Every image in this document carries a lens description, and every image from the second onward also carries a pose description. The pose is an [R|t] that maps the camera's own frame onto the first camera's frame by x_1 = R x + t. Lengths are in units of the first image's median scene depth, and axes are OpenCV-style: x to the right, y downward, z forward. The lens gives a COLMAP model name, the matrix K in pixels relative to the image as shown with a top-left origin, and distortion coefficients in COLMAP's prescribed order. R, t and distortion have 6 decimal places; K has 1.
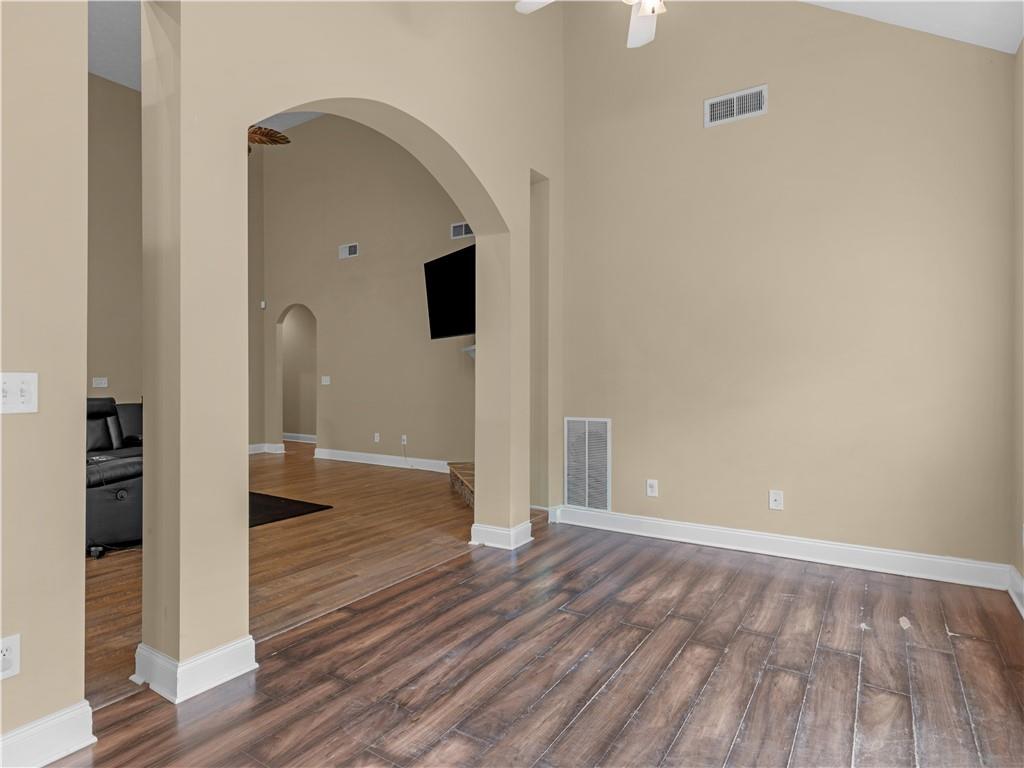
lens RADIAL K [[573.8, 0, 459.4], [0, 573.8, 384.5], [0, 0, 1]] dist [0.001302, -0.000565]
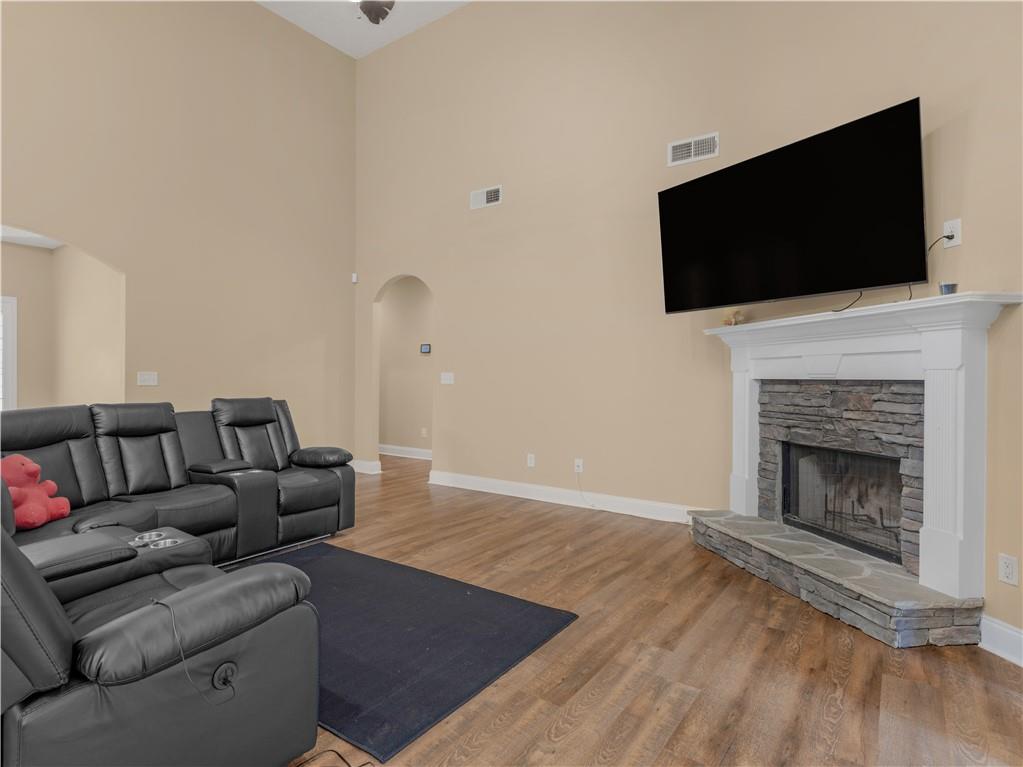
lens RADIAL K [[573.2, 0, 465.2], [0, 573.2, 378.6], [0, 0, 1]] dist [0.001302, -0.000565]
pose [[0.999194, 0.008656, -0.039190, -0.208591], [-0.008864, 0.999948, -0.005135, -0.002823], [0.039143, 0.005479, 0.999219, 0.312582]]
